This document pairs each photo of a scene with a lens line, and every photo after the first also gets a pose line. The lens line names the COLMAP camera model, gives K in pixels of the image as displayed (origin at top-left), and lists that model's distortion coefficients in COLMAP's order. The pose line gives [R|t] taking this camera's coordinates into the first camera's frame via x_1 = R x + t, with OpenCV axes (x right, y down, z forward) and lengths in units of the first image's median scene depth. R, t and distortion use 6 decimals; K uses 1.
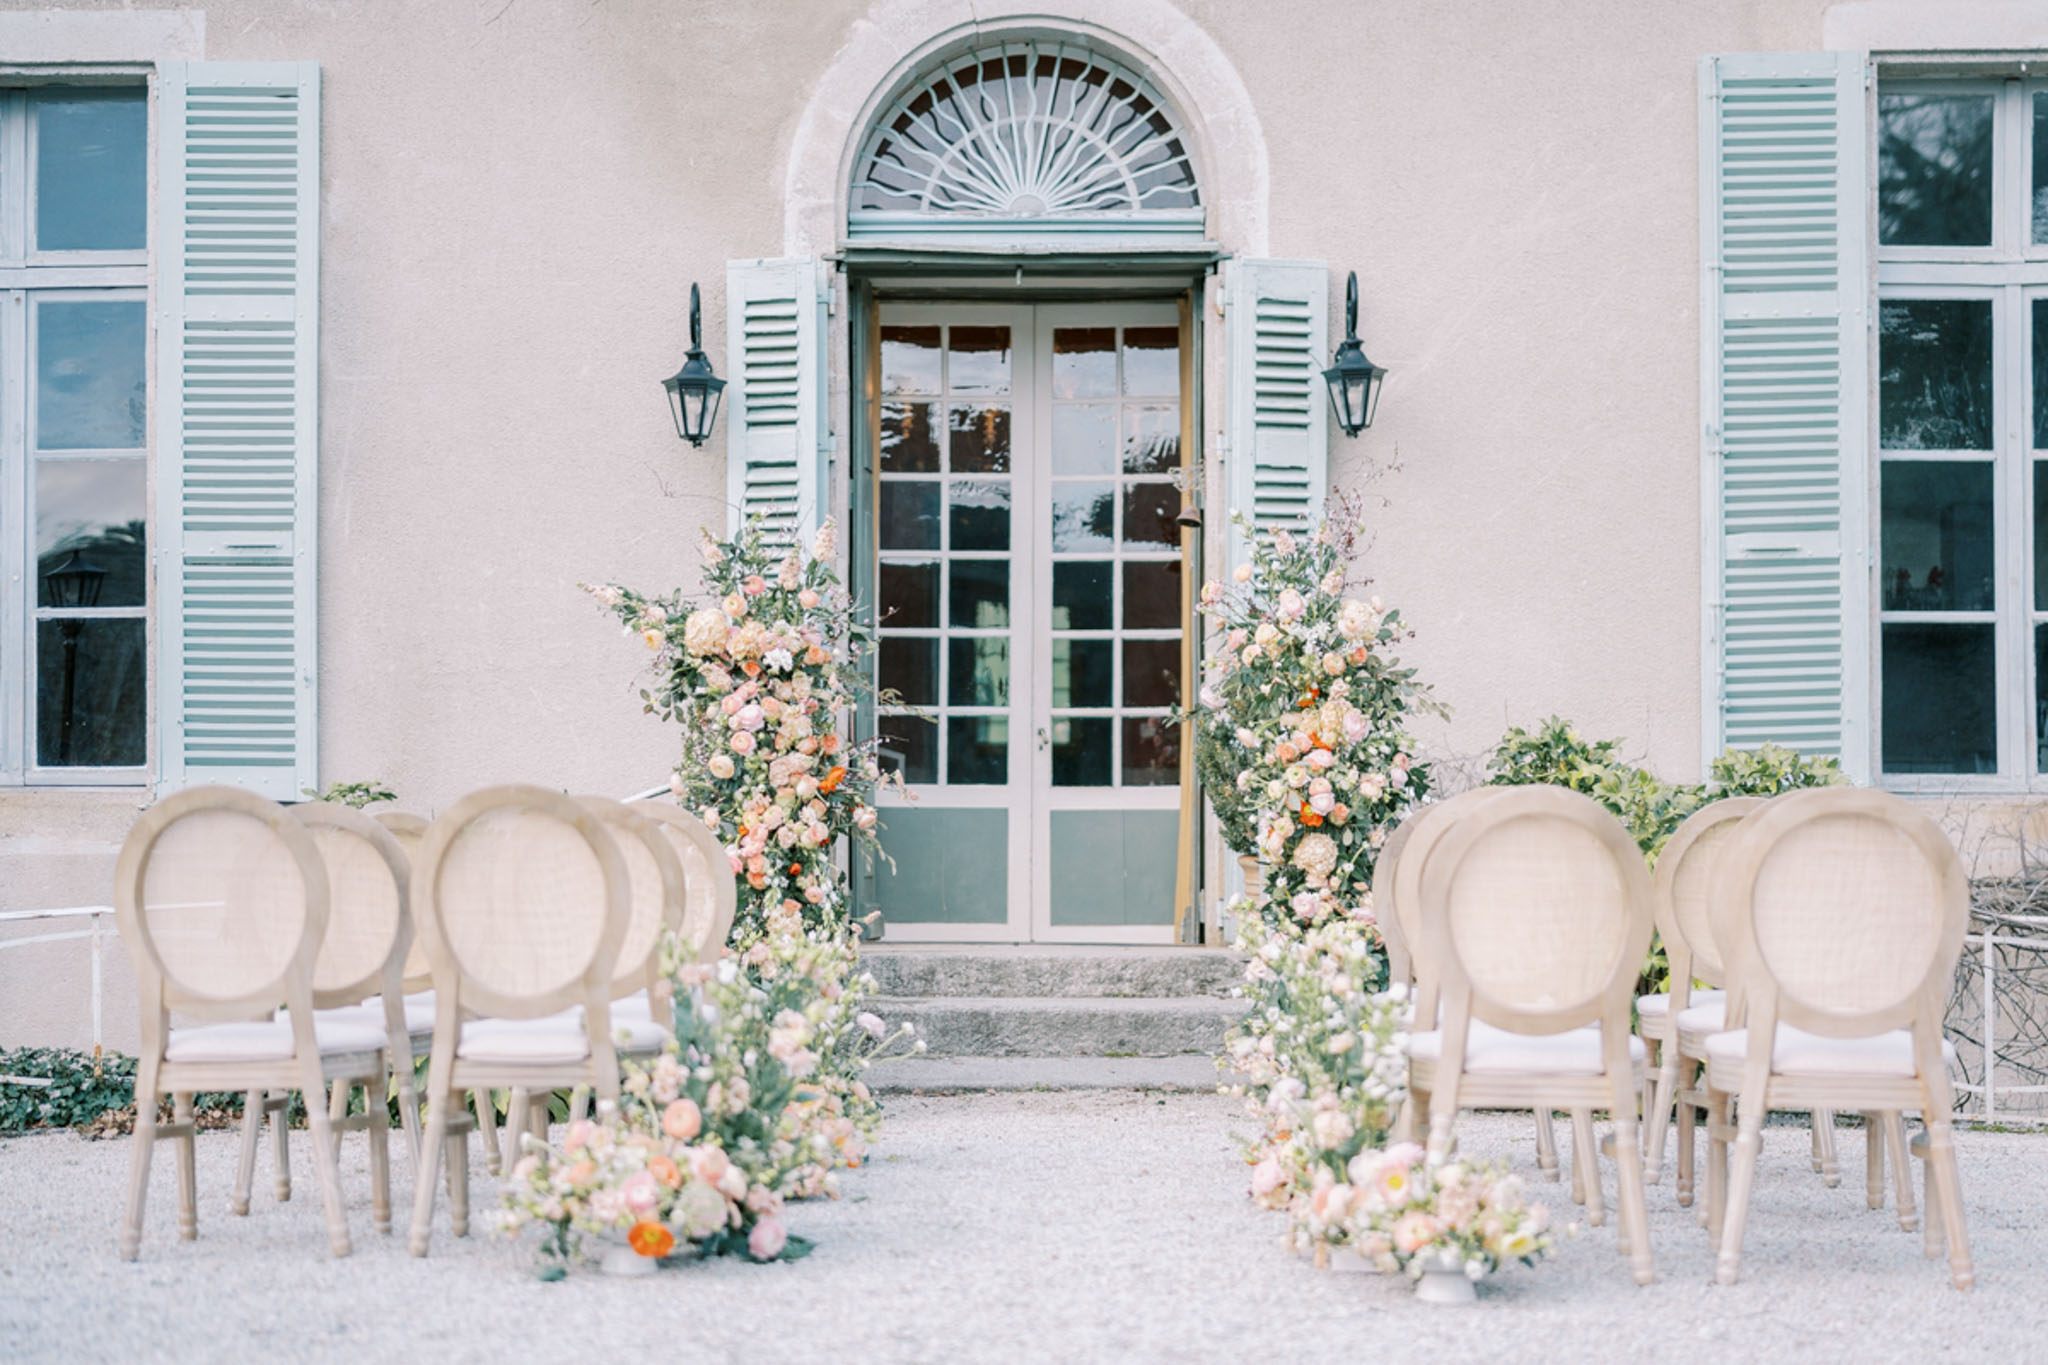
lens RADIAL K [[2522.0, 0, 934.5], [0, 2522.0, 737.0], [0, 0, 1]] dist [-0.000979, -0.013257]
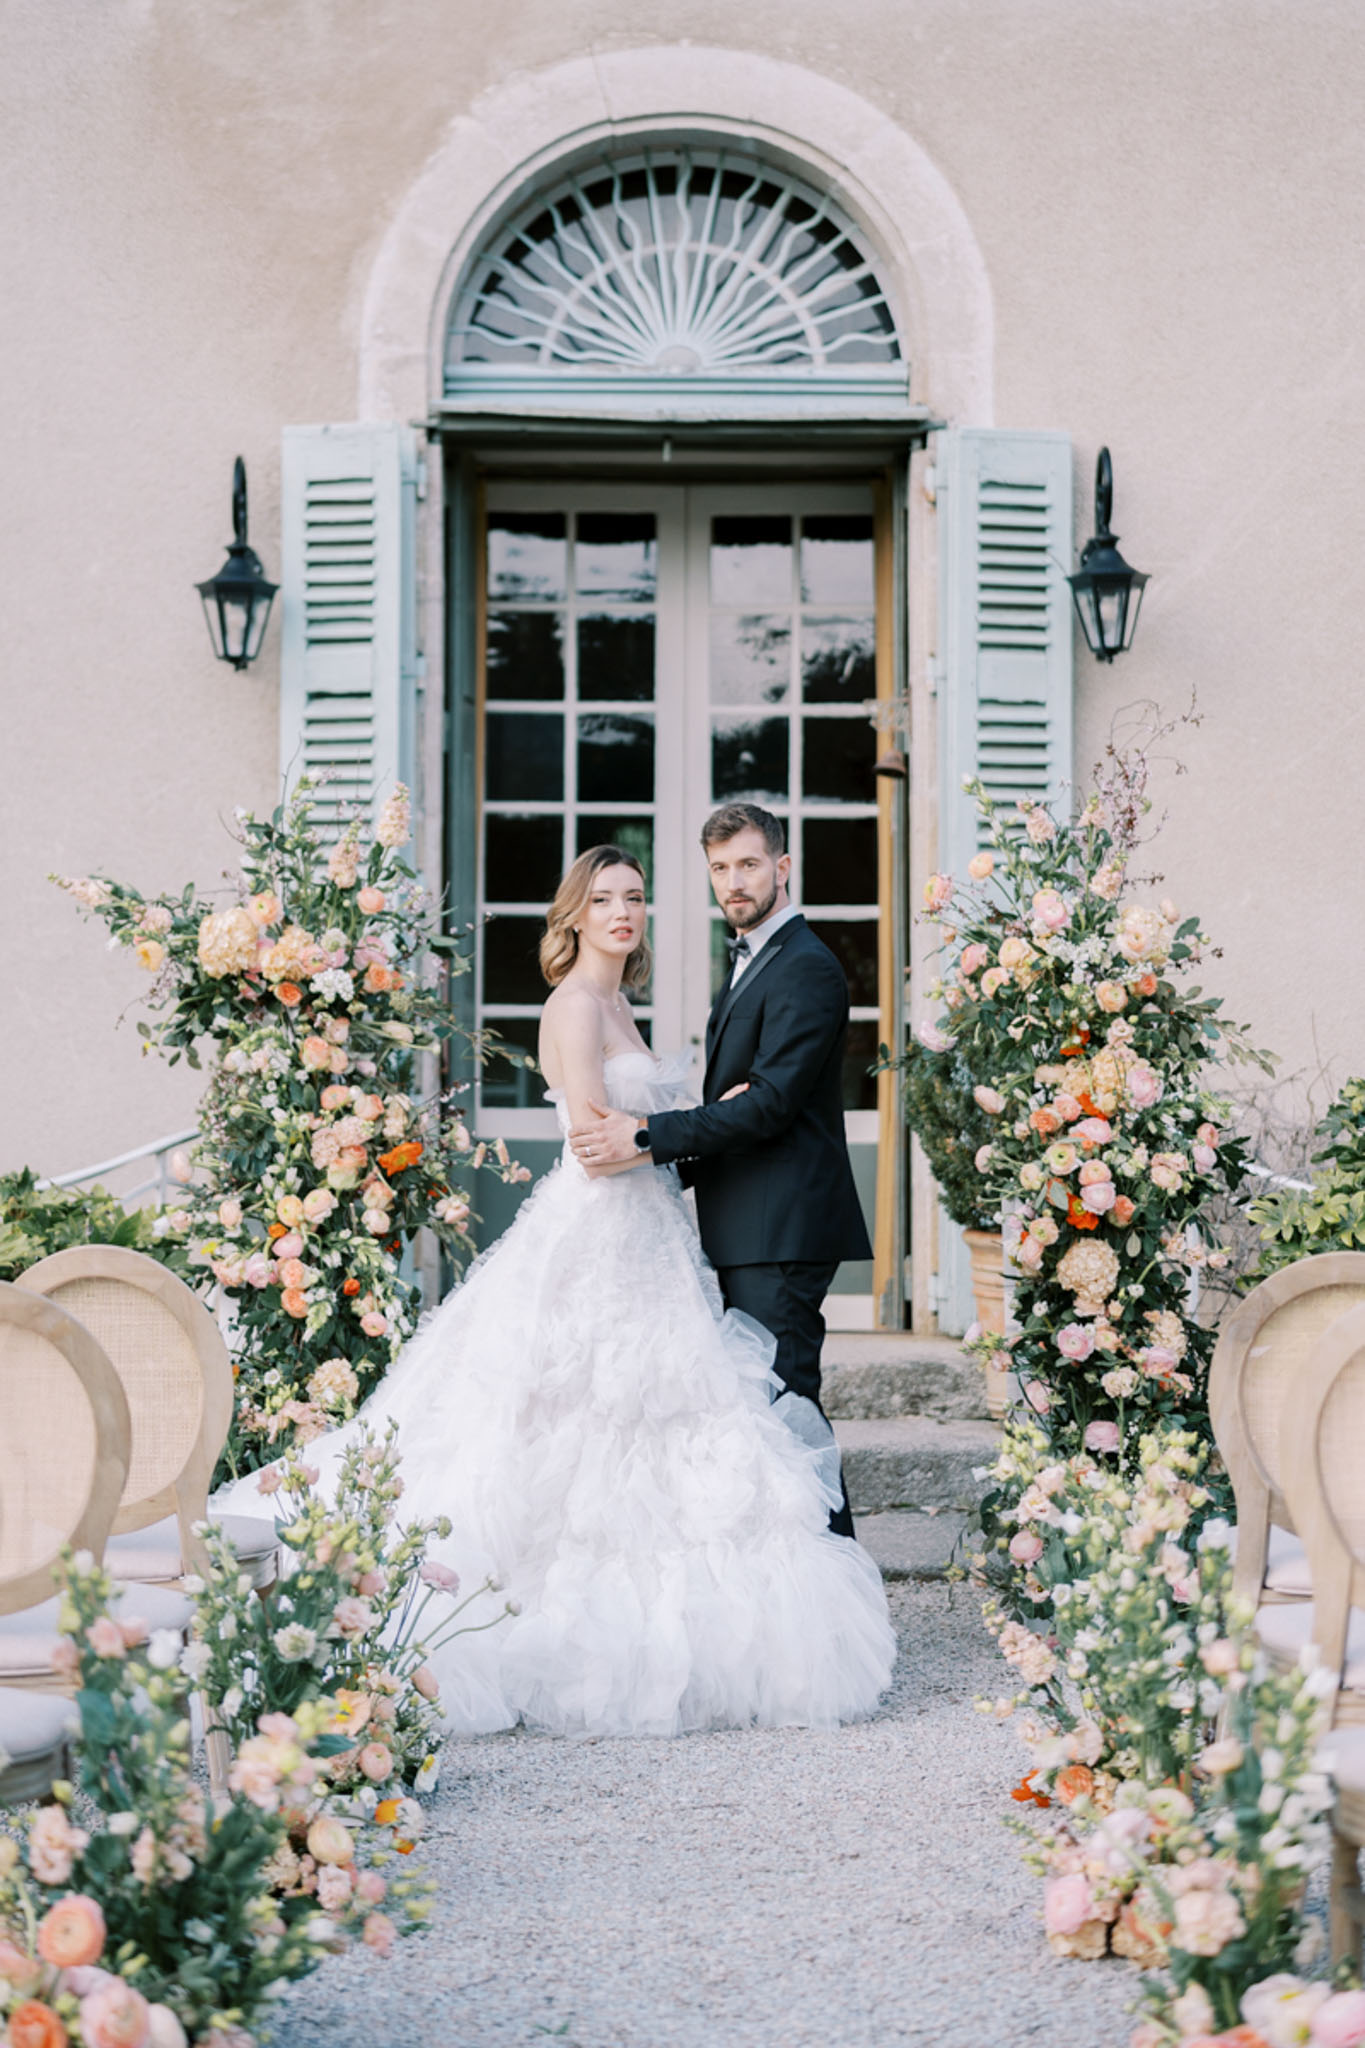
lens RADIAL K [[2863.3, 0, 644.9], [0, 2863.3, 809.7], [0, 0, 1]] dist [-0.003480, -0.026094]
pose [[0.999644, 0.003393, 0.026457, 0.004648], [-0.001952, 0.998523, -0.054301, -0.029913], [-0.026602, 0.054230, 0.998174, 0.157354]]
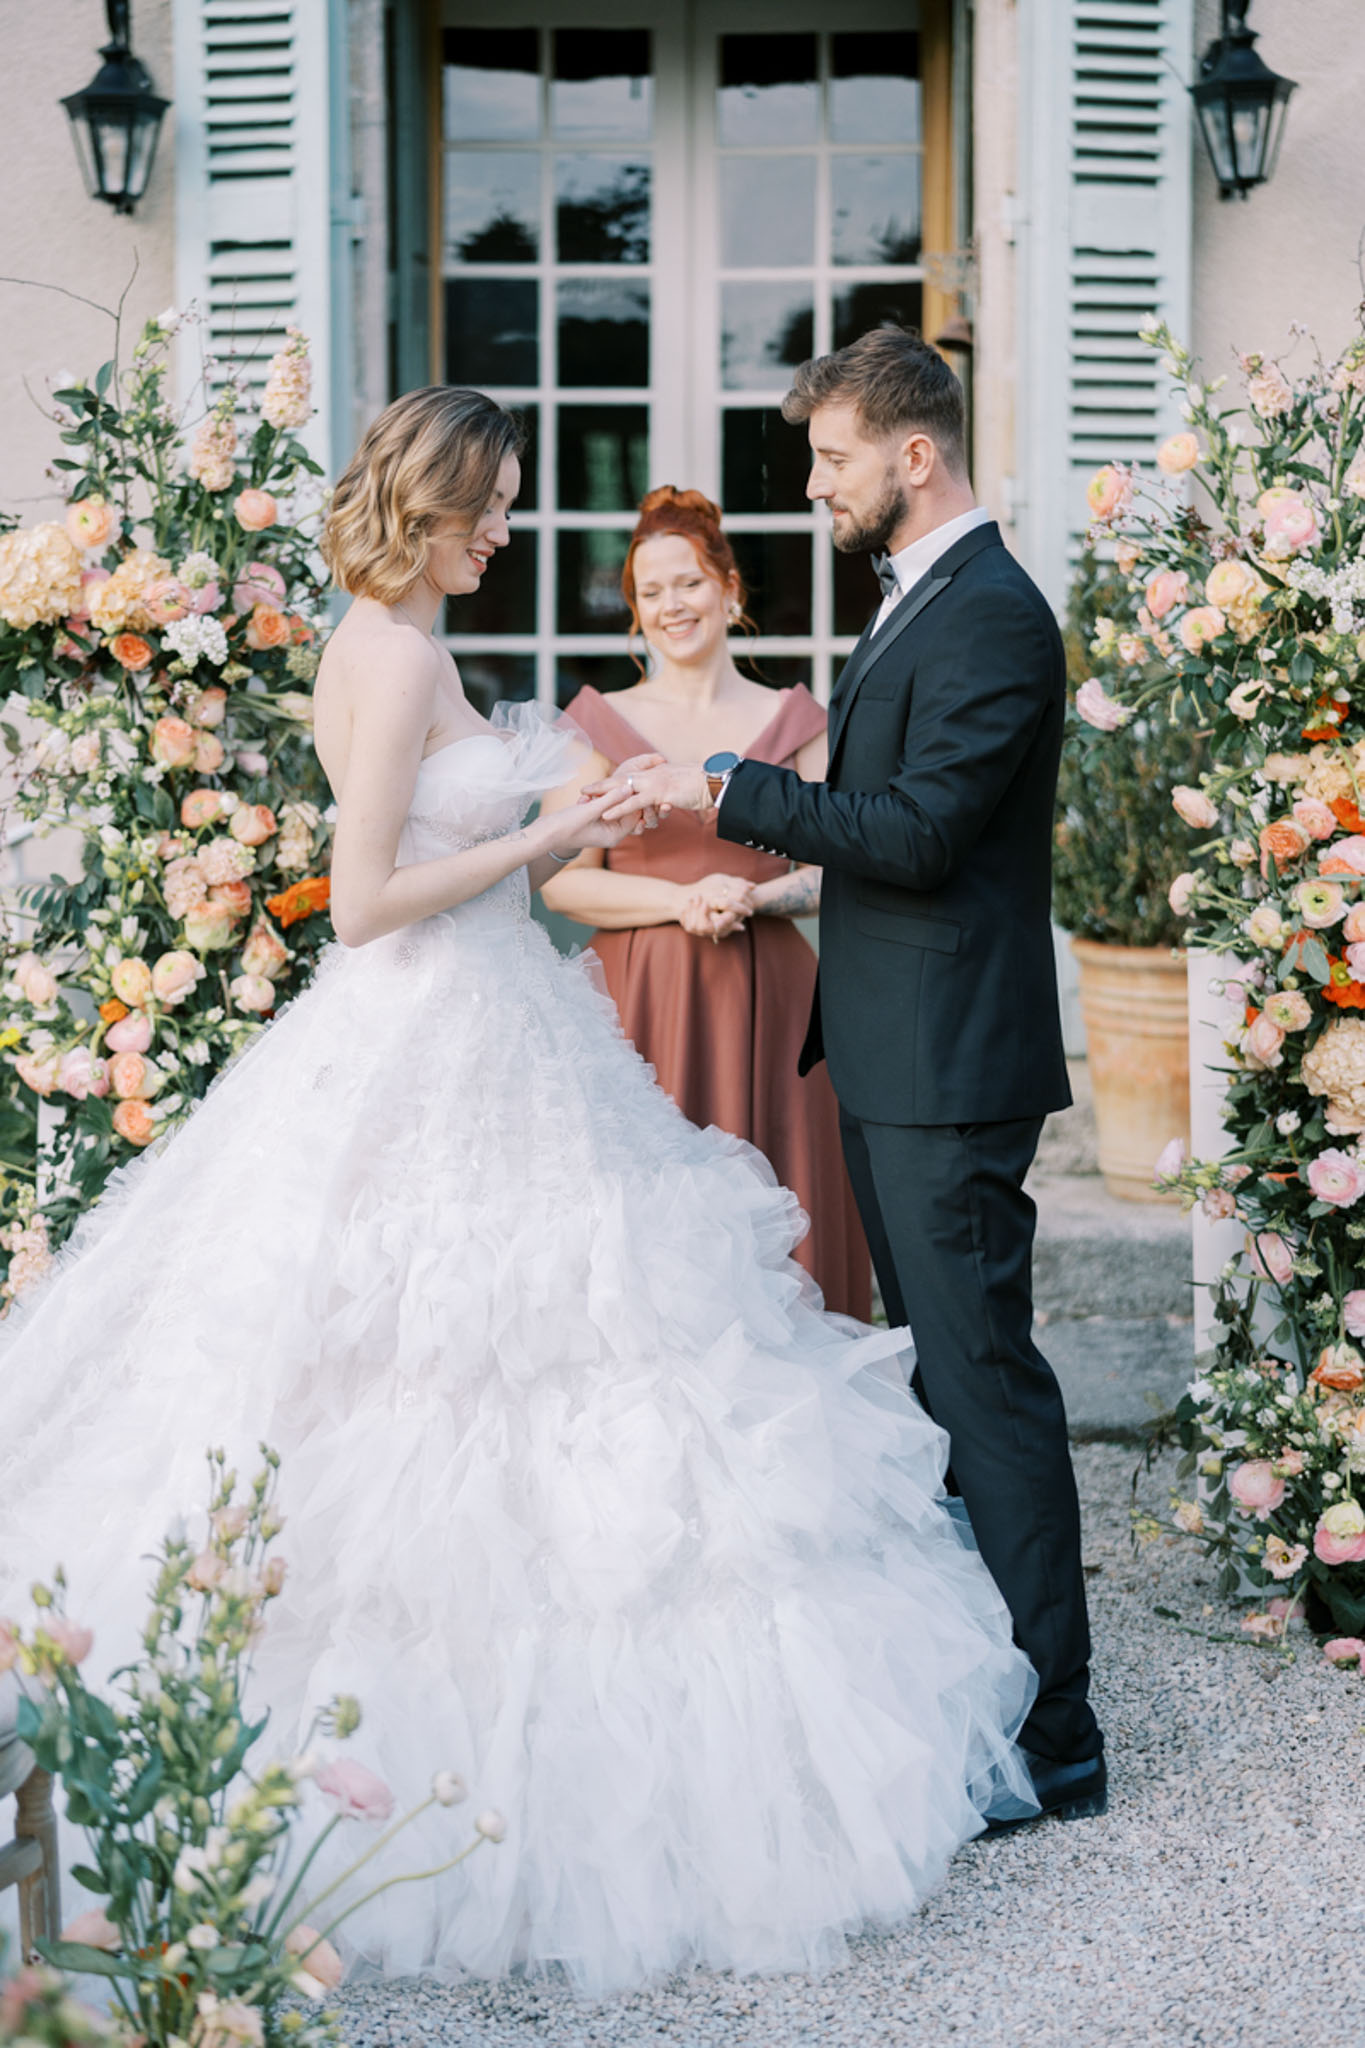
lens RADIAL K [[2656.7, 0, 638.2], [0, 2656.7, 670.3], [0, 0, 1]] dist [-0.009126, -0.012118]
pose [[0.999275, -0.004144, 0.037851, 0.001651], [0.002702, 0.999271, 0.038074, -0.035554], [-0.037981, -0.037944, 0.998558, 0.411482]]
